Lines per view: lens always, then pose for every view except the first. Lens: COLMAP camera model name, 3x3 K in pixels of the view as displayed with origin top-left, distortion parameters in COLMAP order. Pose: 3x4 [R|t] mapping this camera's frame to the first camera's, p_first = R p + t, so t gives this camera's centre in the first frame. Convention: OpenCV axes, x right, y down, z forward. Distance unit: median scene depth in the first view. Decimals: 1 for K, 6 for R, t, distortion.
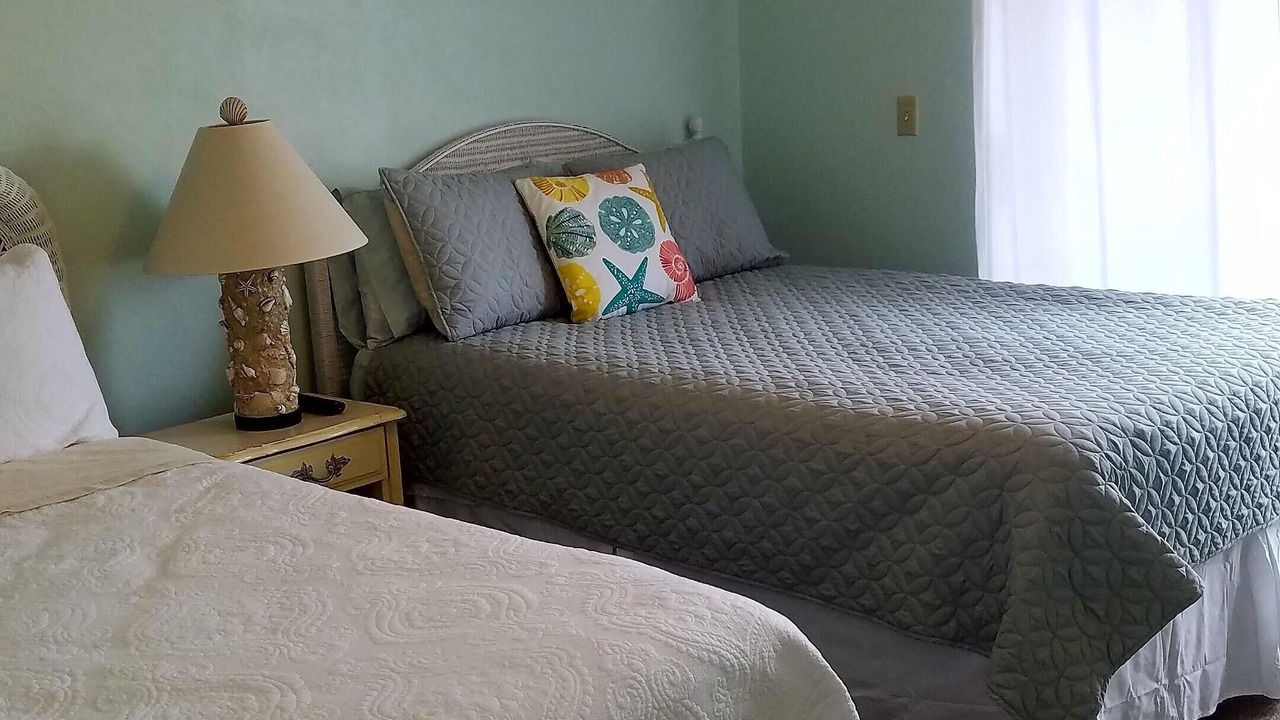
lens RADIAL K [[1639.1, 0, 640.0], [0, 1639.1, 360.0], [0, 0, 1]] dist [-0.004105, -0.020173]
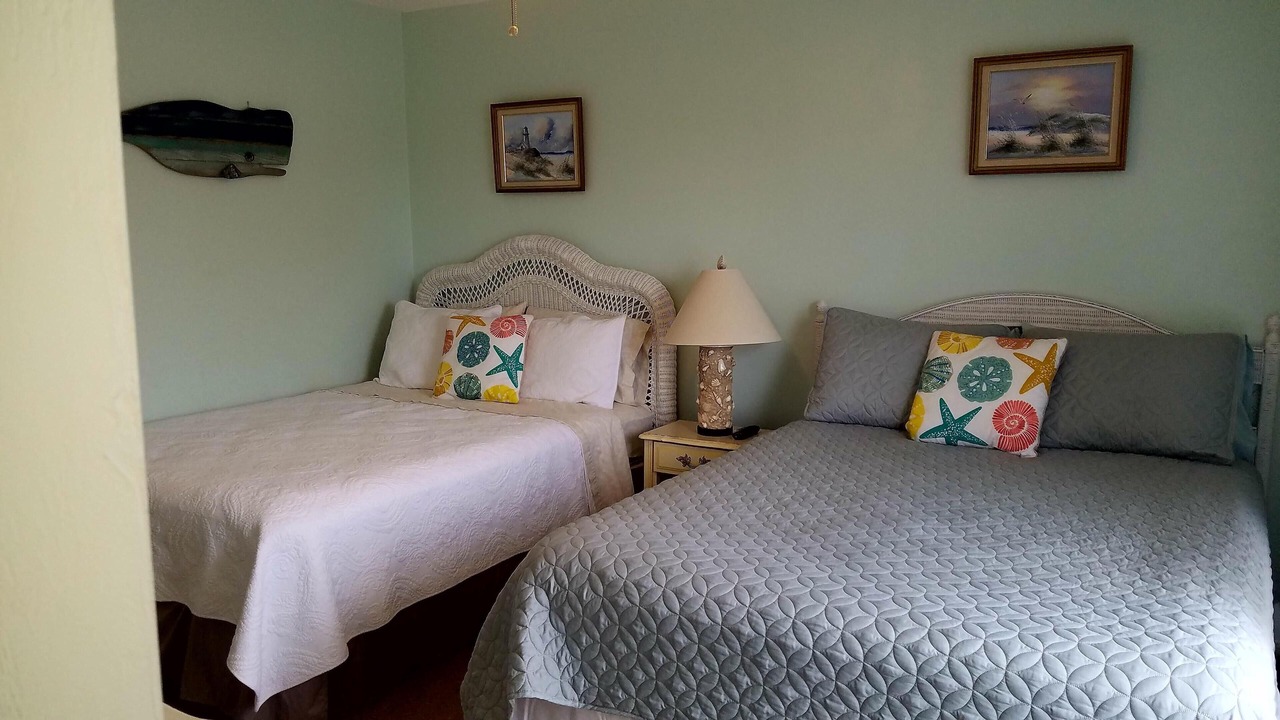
lens RADIAL K [[1030.3, 0, 640.0], [0, 1030.3, 360.0], [0, 0, 1]] dist [-0.000413, 0.000035]
pose [[0.177449, 0.168823, -0.969541, 0.718346], [-0.211089, 0.968776, 0.130056, -0.146141], [0.961225, 0.181581, 0.207545, 0.590457]]
